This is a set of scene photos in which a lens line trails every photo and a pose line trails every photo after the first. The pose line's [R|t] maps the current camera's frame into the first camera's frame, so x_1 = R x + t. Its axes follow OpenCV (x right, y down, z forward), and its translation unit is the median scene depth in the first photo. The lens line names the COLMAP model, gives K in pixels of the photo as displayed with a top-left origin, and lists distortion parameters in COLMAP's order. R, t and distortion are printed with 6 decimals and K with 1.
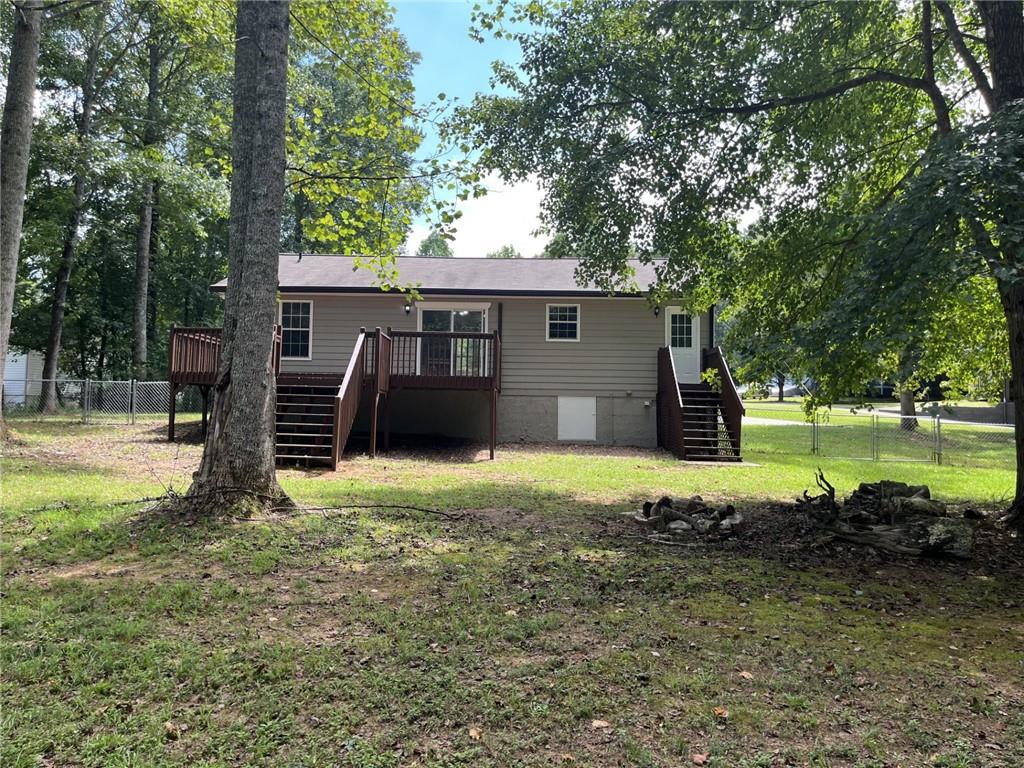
lens RADIAL K [[774.6, 0, 512.0], [0, 774.6, 384.0], [0, 0, 1]] dist [0.021531, -0.010934]
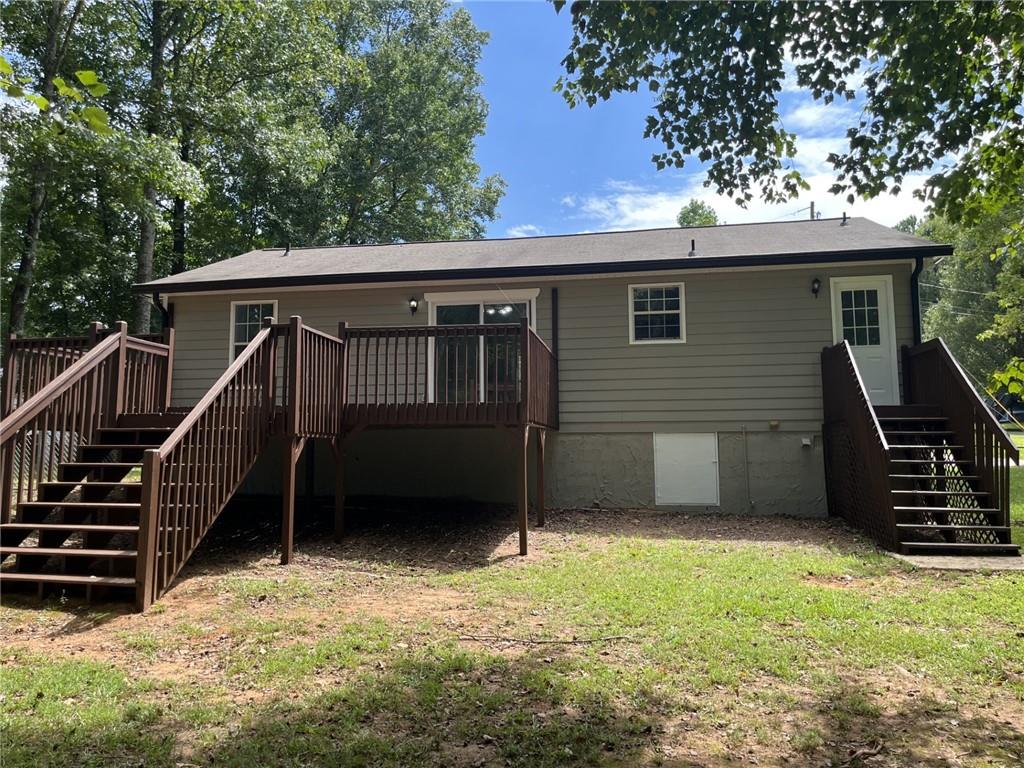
lens RADIAL K [[774.6, 0, 512.0], [0, 774.6, 384.0], [0, 0, 1]] dist [0.021531, -0.010934]
pose [[0.988160, -0.035406, -0.149284, 0.042506], [0.028306, 0.998377, -0.049421, 0.004029], [0.150791, 0.044610, 0.987559, 0.379021]]
